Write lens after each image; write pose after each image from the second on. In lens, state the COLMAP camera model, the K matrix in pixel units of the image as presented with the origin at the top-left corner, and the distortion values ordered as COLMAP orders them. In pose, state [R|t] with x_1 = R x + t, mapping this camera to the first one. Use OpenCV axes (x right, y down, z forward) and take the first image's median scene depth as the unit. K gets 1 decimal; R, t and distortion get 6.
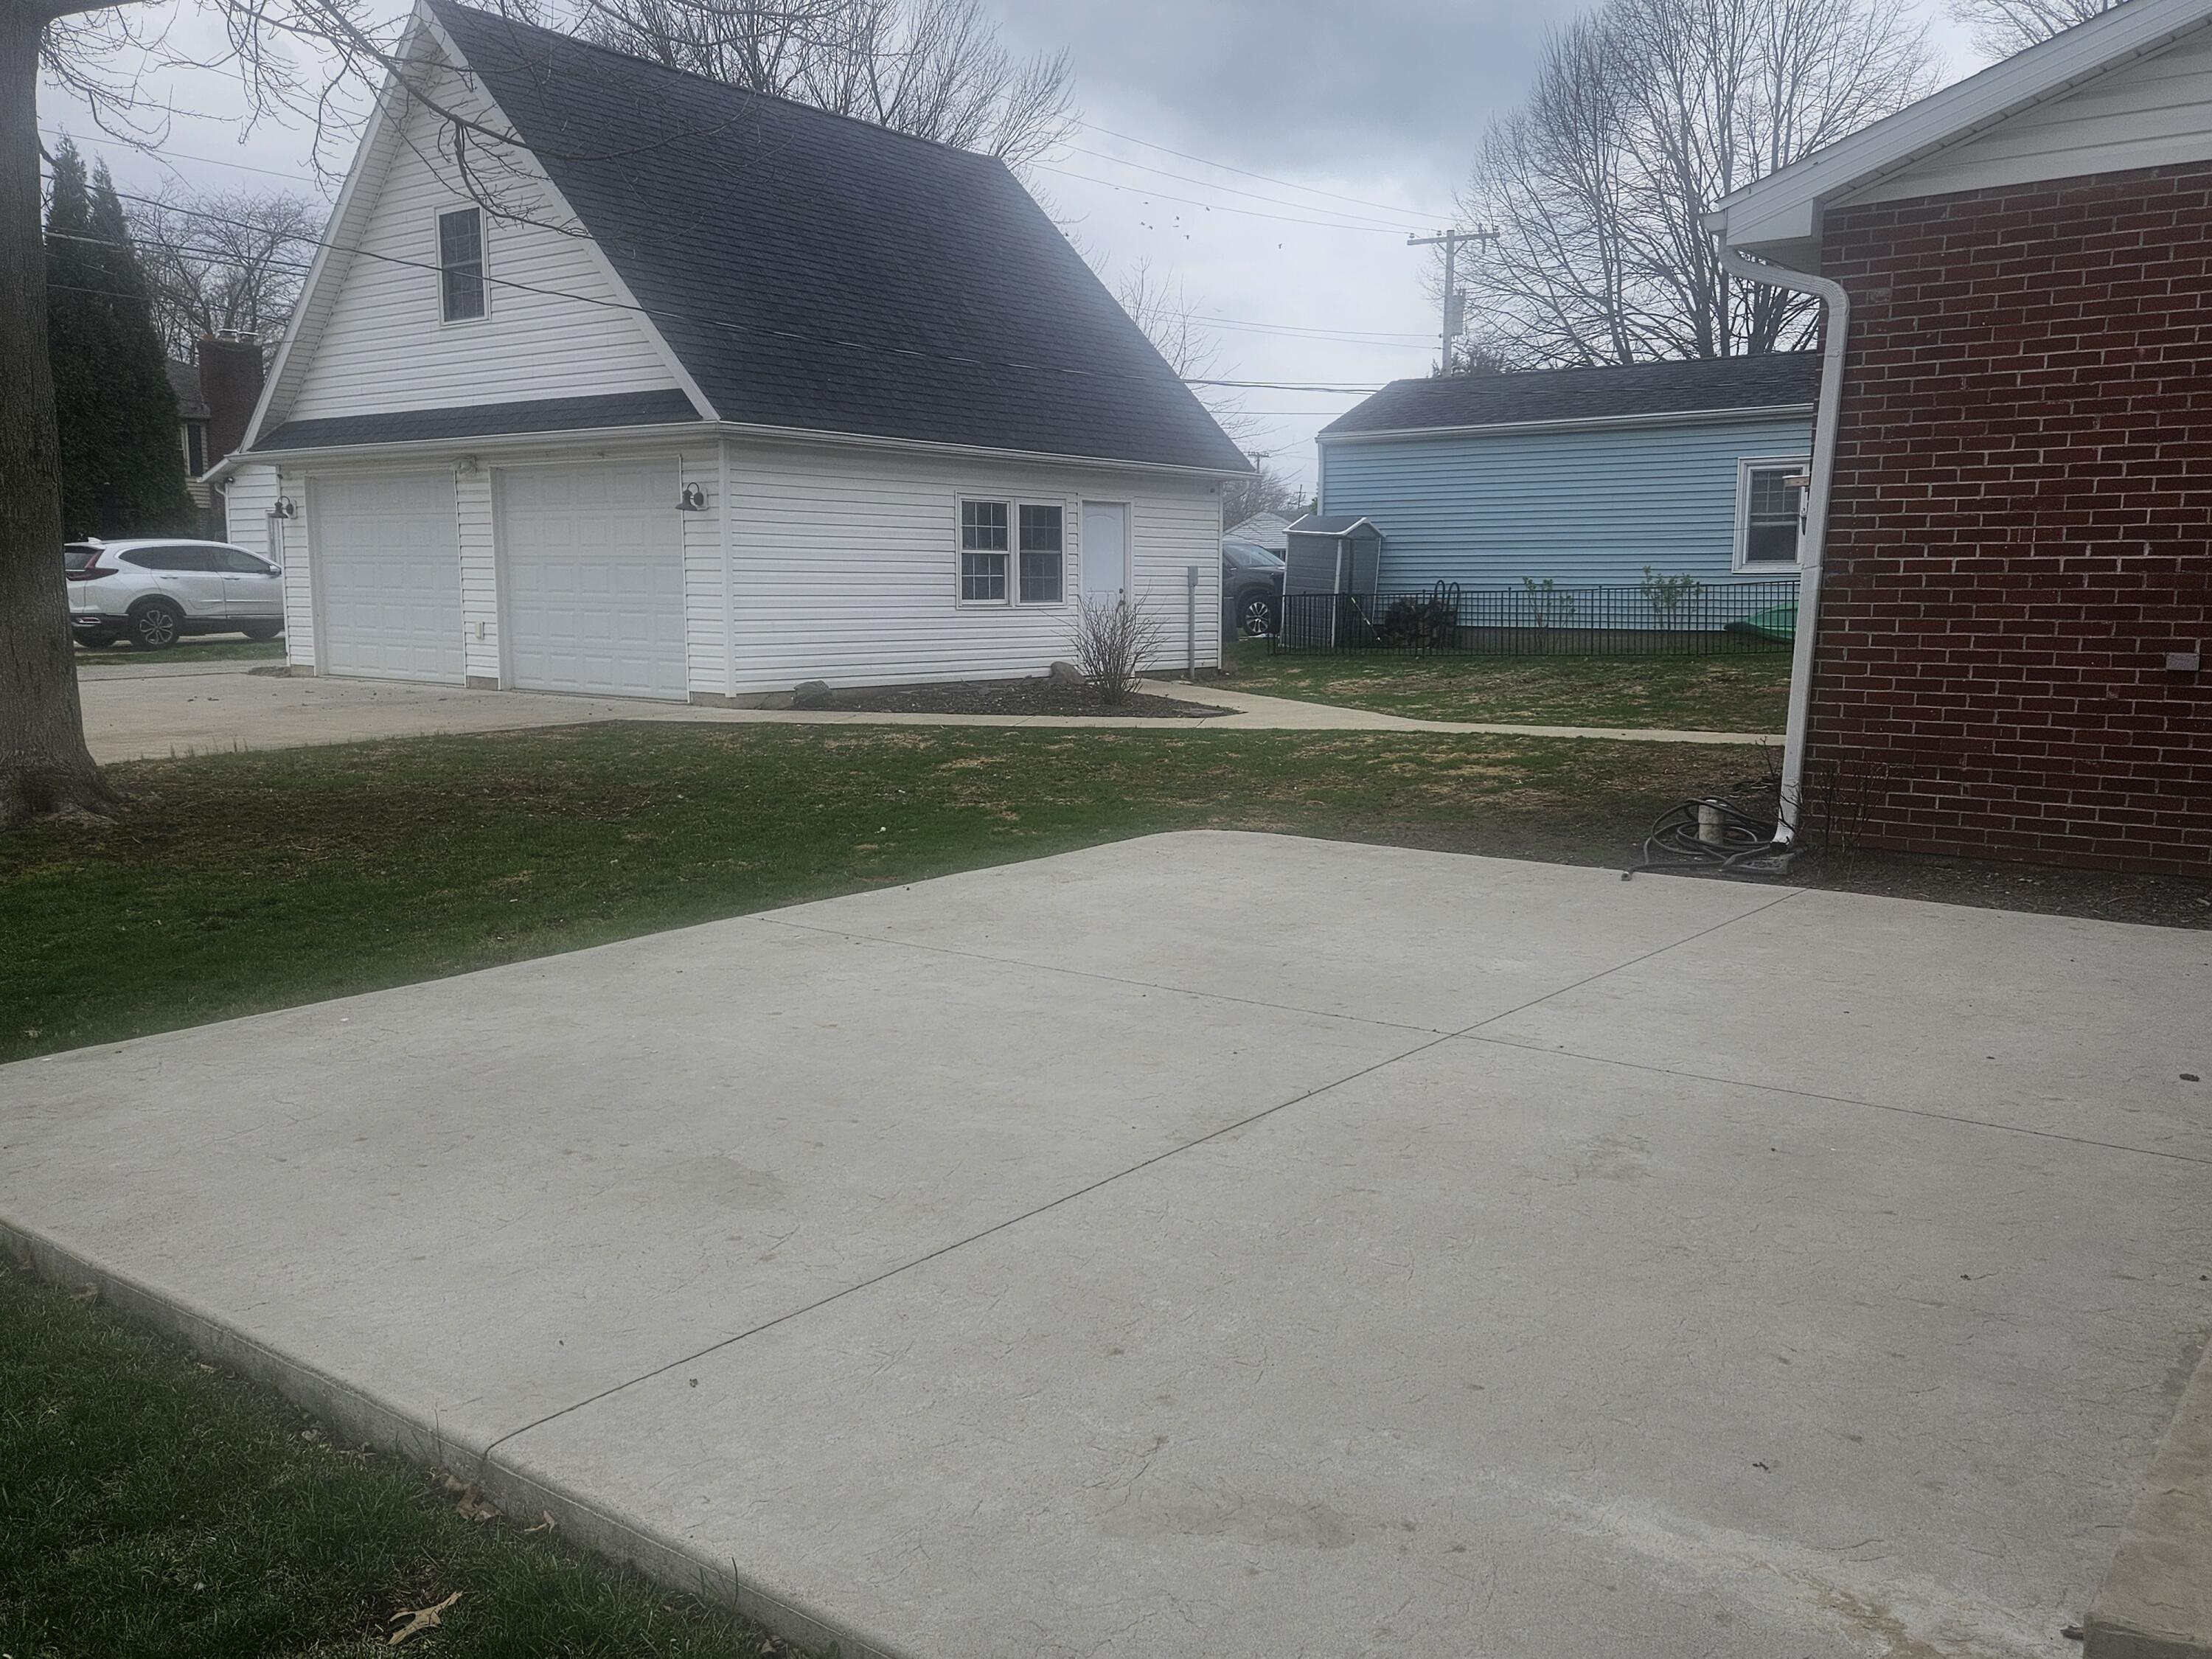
lens RADIAL K [[1872.2, 0, 1106.0], [0, 1872.2, 829.5], [0, 0, 1]] dist [0.011277, 0.002557]
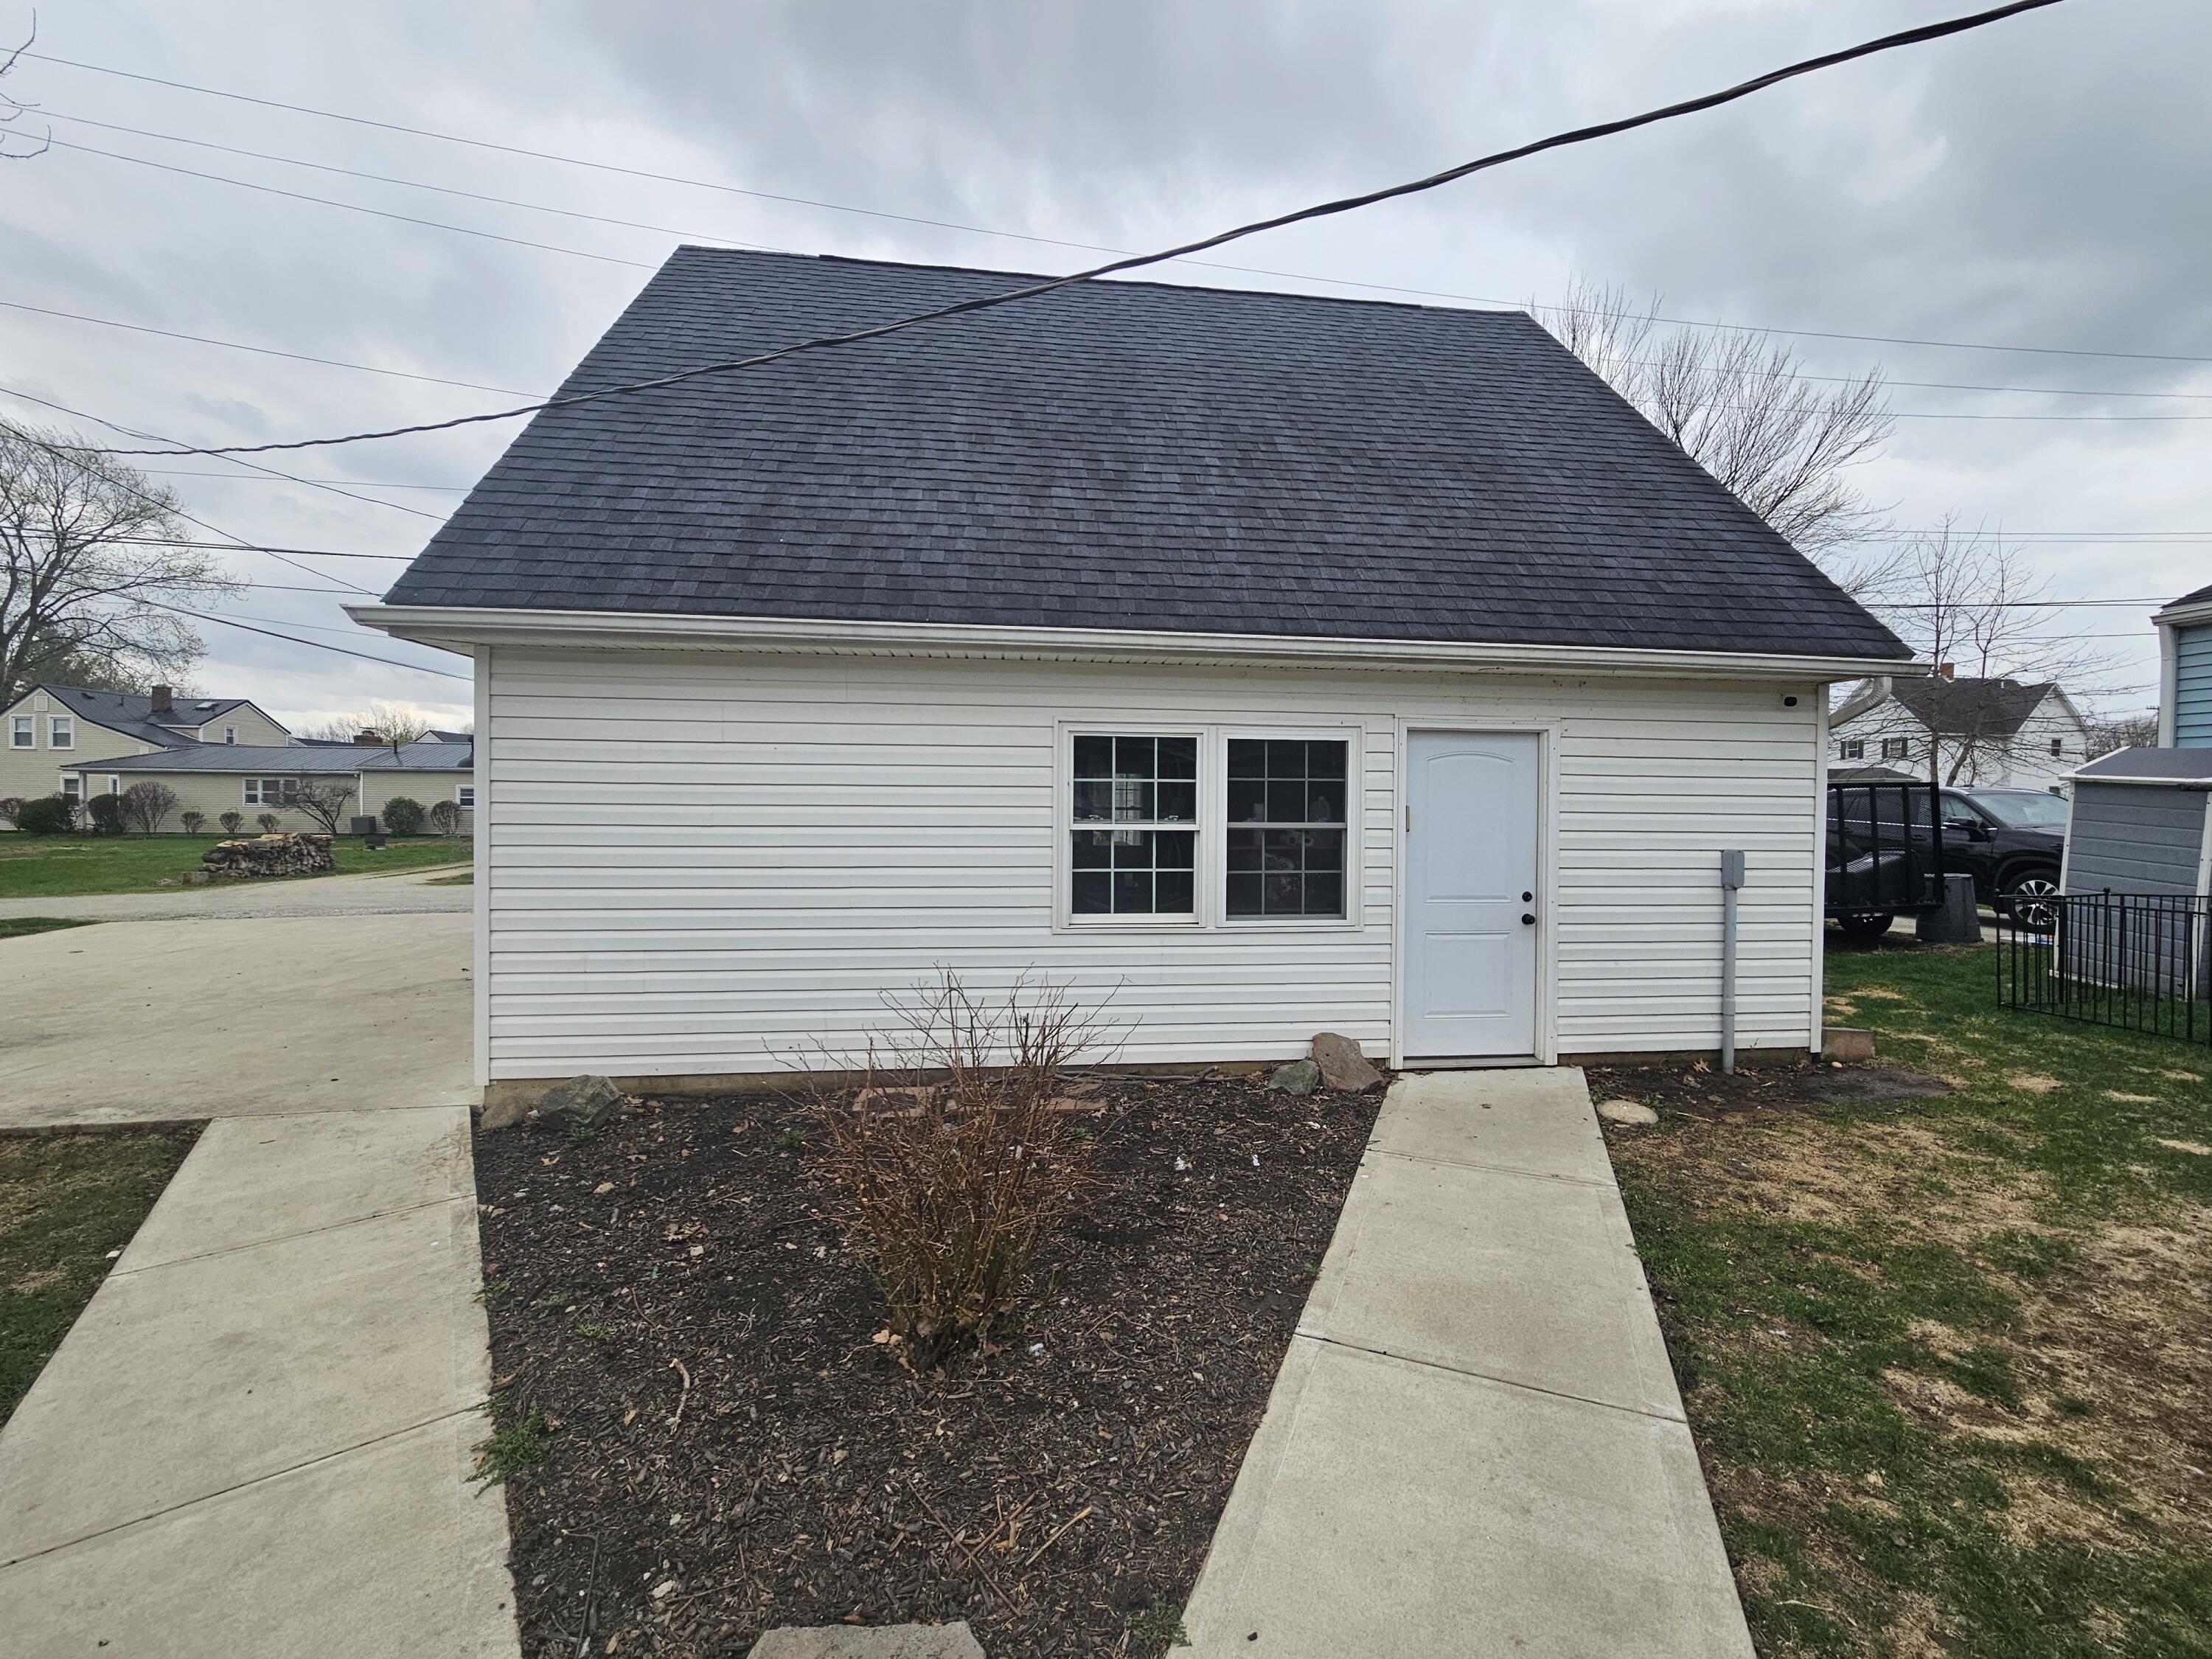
lens RADIAL K [[909.8, 0, 1120.2], [0, 909.8, 811.0], [0, 0, 1]] dist [0.000289, -0.000048]
pose [[0.710802, 0.012426, -0.703282, 0.111936], [-0.098637, 0.991725, -0.082170, -0.125790], [0.696441, 0.127776, 0.706146, 0.780459]]
